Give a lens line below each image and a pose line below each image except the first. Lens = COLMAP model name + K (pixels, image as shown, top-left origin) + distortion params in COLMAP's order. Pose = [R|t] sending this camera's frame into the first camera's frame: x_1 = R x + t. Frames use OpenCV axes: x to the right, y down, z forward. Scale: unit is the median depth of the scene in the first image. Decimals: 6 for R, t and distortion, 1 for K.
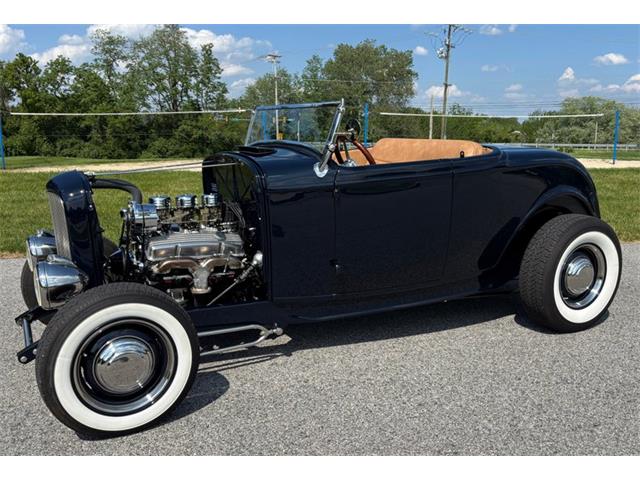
lens RADIAL K [[661.1, 0, 338.3], [0, 661.1, 238.1], [0, 0, 1]] dist [0.017560, 0.032435]
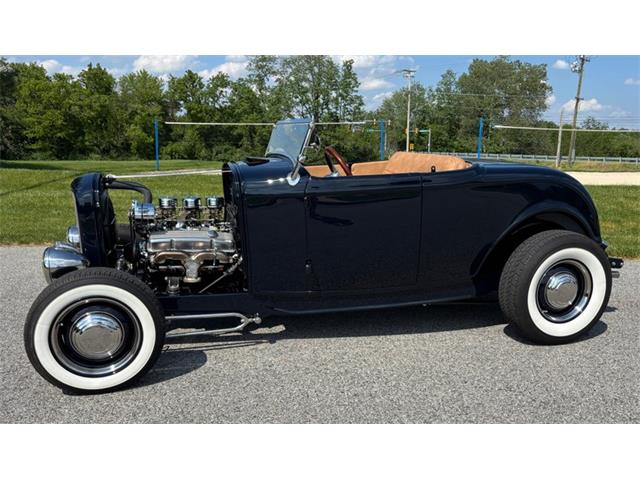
lens RADIAL K [[623.6, 0, 337.1], [0, 623.6, 243.7], [0, 0, 1]] dist [0.017519, 0.001370]
pose [[0.977552, 0.052625, -0.204015, 0.207590], [-0.052184, 0.998609, 0.007543, -0.004184], [0.204128, 0.003273, 0.978939, -0.015394]]
